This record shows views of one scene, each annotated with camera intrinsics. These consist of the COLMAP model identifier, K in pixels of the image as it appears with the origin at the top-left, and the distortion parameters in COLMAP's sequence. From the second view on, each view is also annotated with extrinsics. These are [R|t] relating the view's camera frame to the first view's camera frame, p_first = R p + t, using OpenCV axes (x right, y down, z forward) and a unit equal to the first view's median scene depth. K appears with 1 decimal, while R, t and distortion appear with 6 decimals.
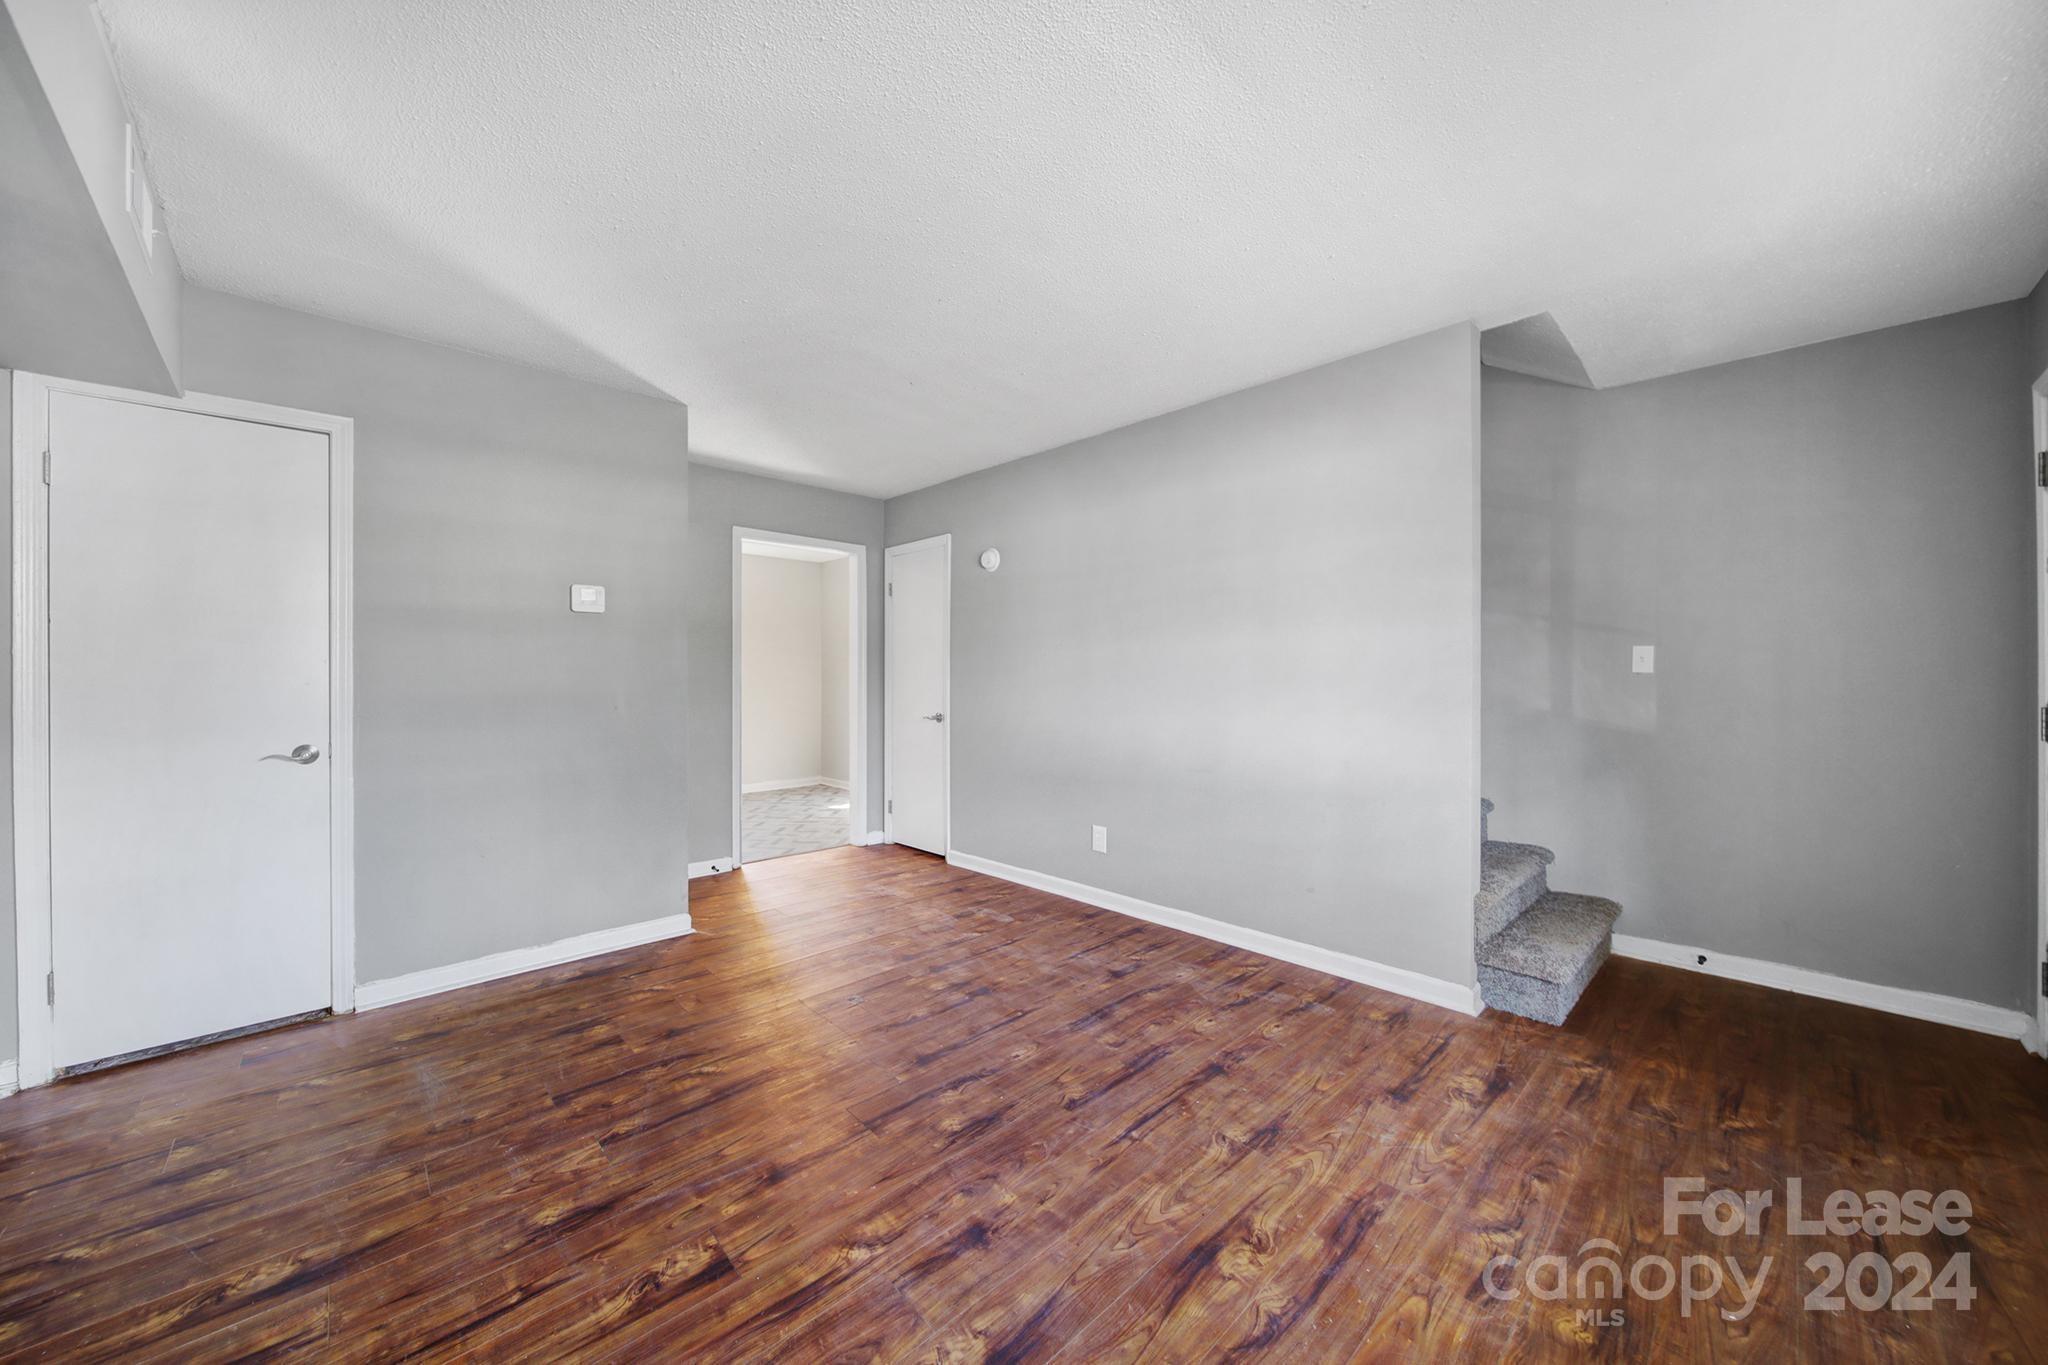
lens RADIAL K [[726.5, 0, 1023.5], [0, 726.5, 674.7], [0, 0, 1]] dist [0.000334, -0.002010]
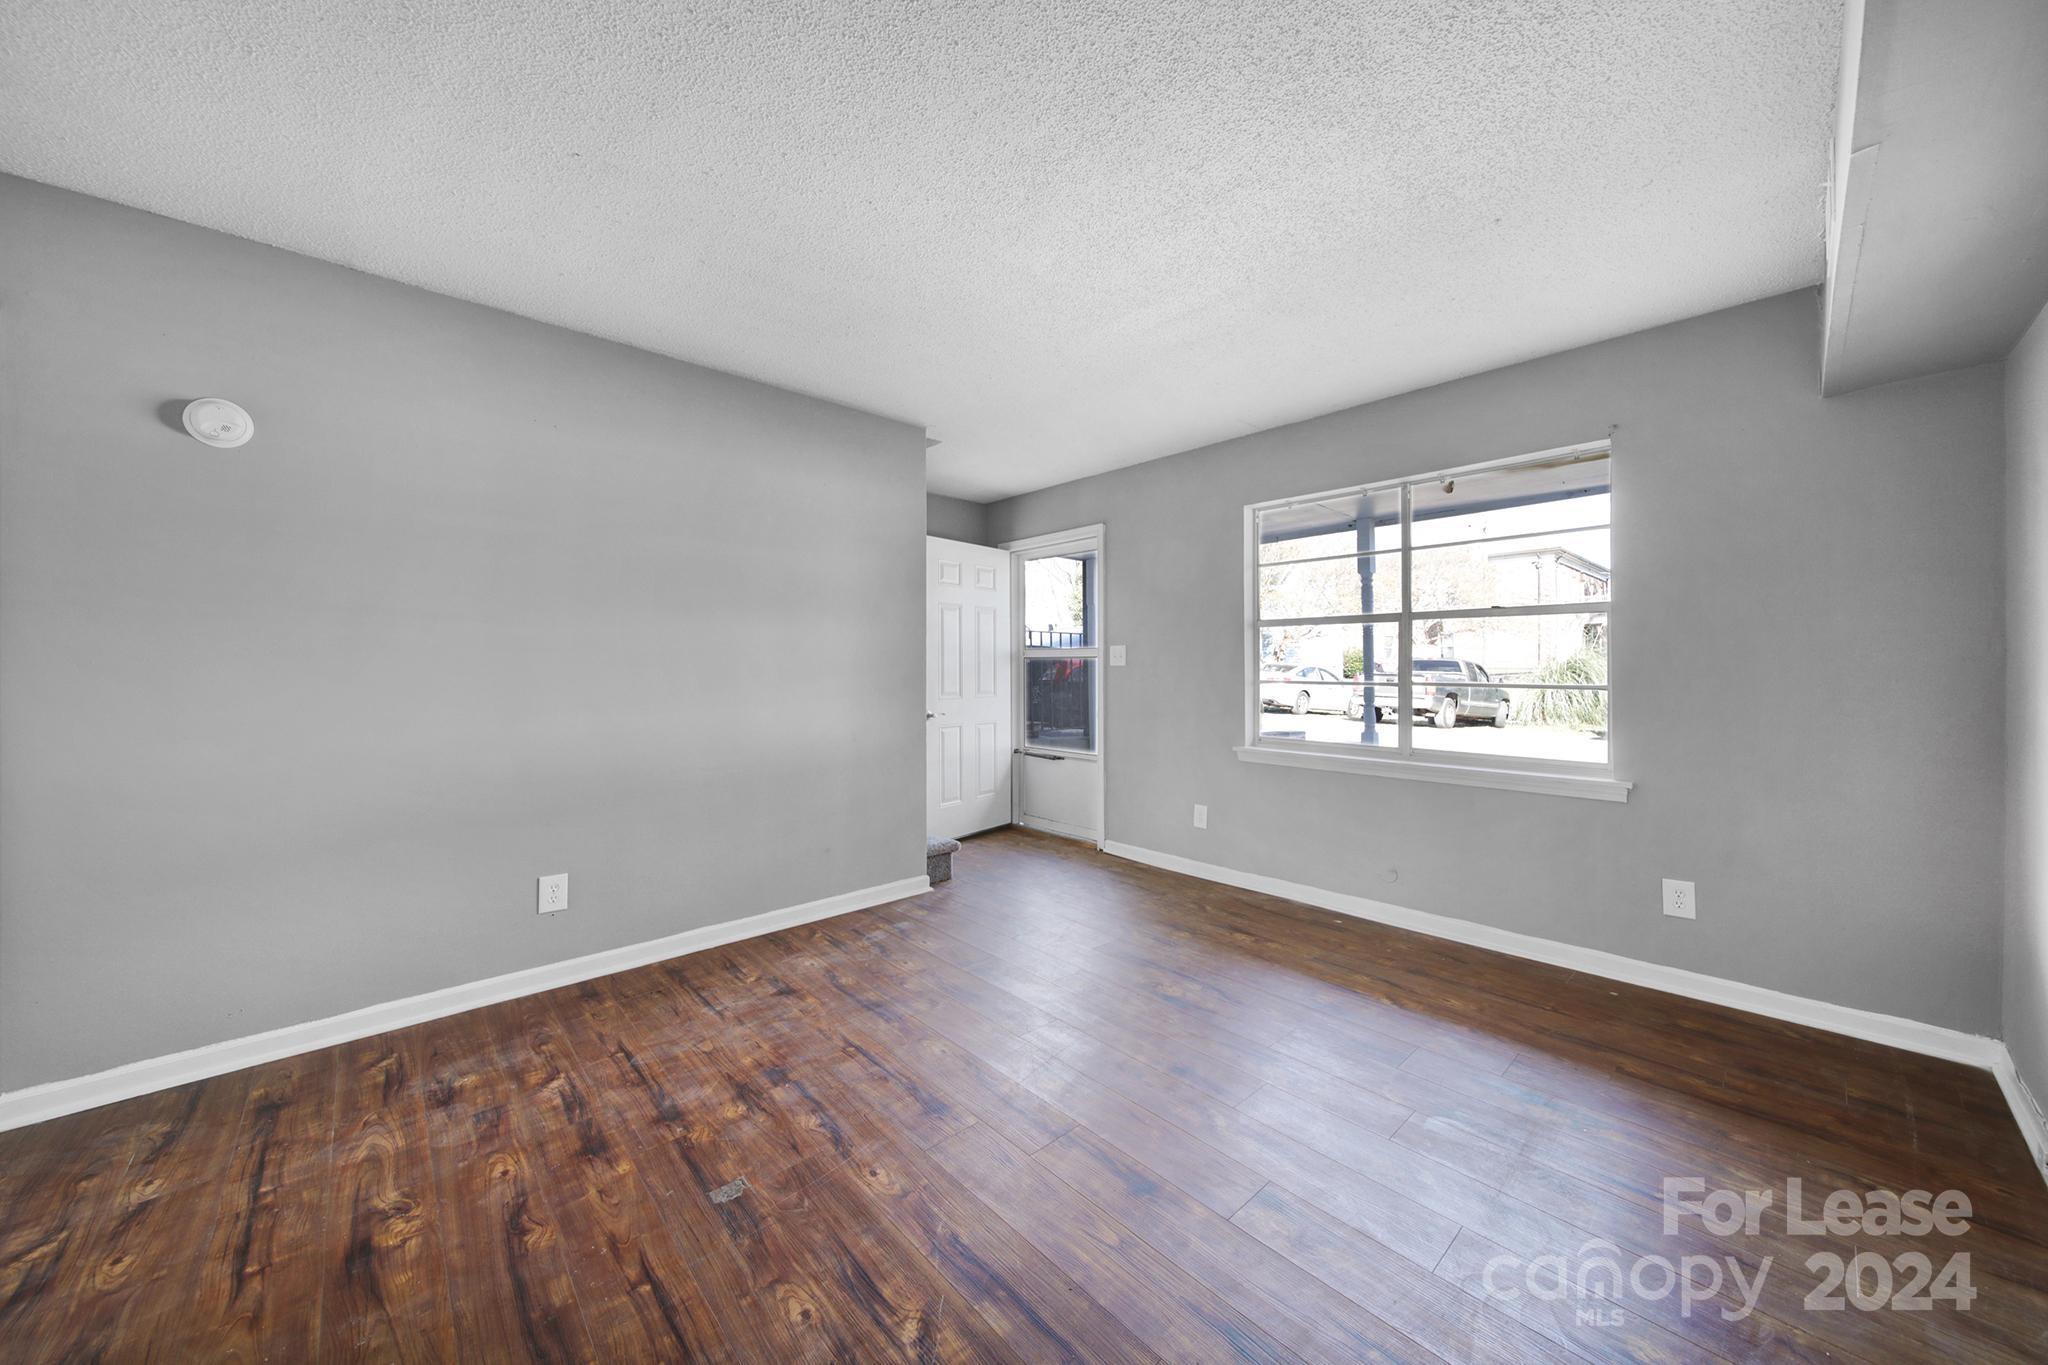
lens RADIAL K [[726.5, 0, 1023.5], [0, 726.5, 674.7], [0, 0, 1]] dist [0.000334, -0.002010]
pose [[0.019609, -0.009605, 0.999762, -1.236899], [-0.004908, 0.999941, 0.009703, 0.004870], [-0.999796, -0.005097, 0.019561, 1.093900]]
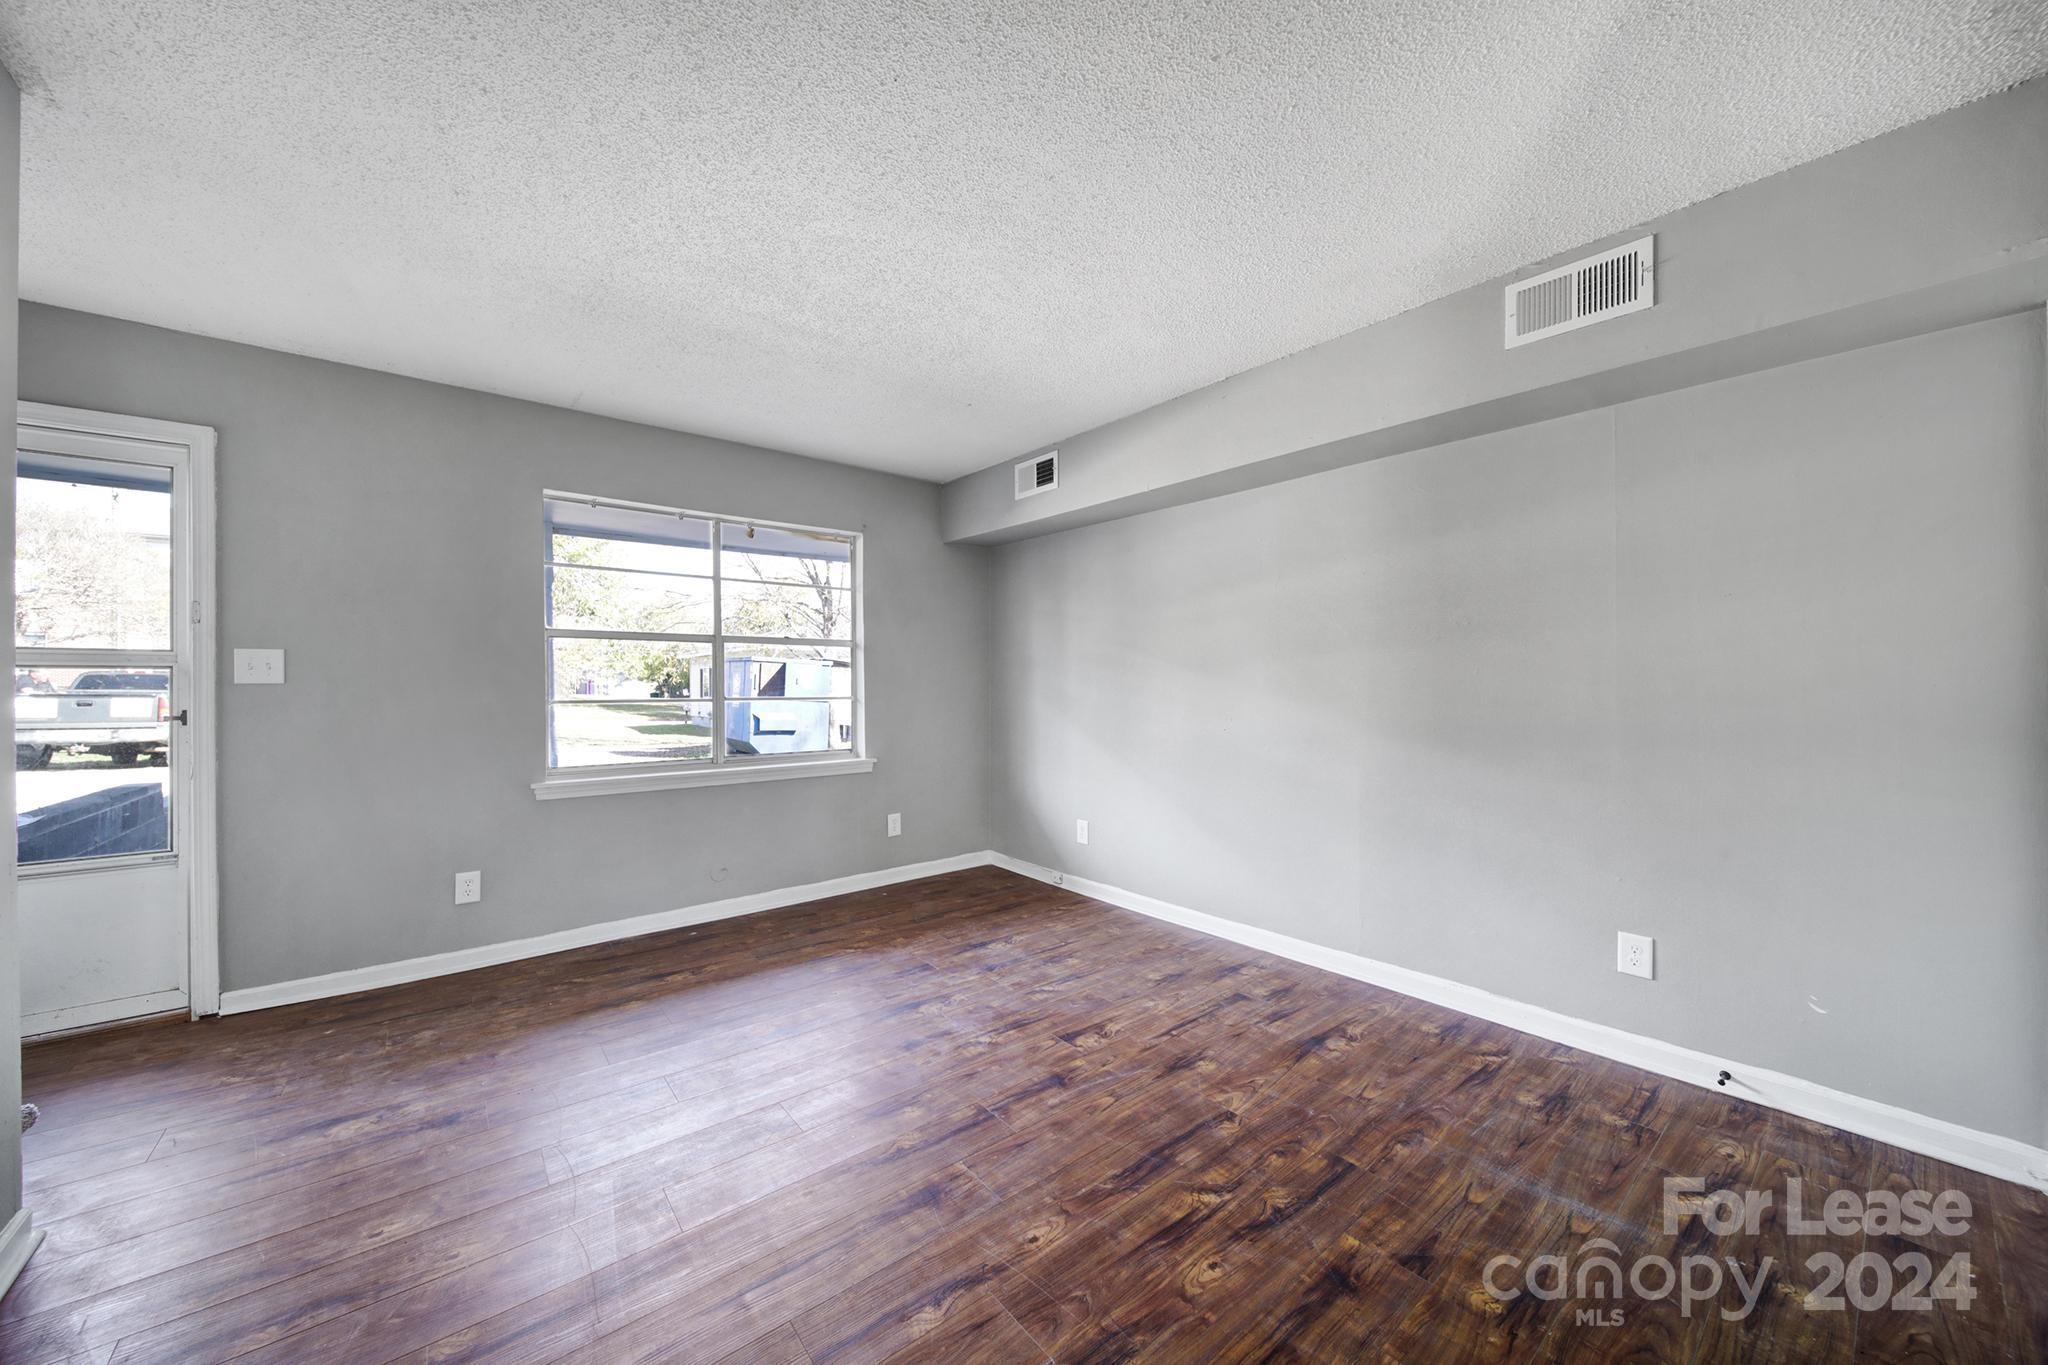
lens RADIAL K [[726.5, 0, 1023.5], [0, 726.5, 674.7], [0, 0, 1]] dist [0.000334, -0.002010]
pose [[-0.997124, 0.004227, 0.075671, -0.363120], [0.003185, 0.999899, -0.013881, 0.003731], [-0.075722, -0.013600, -0.997036, 2.169584]]
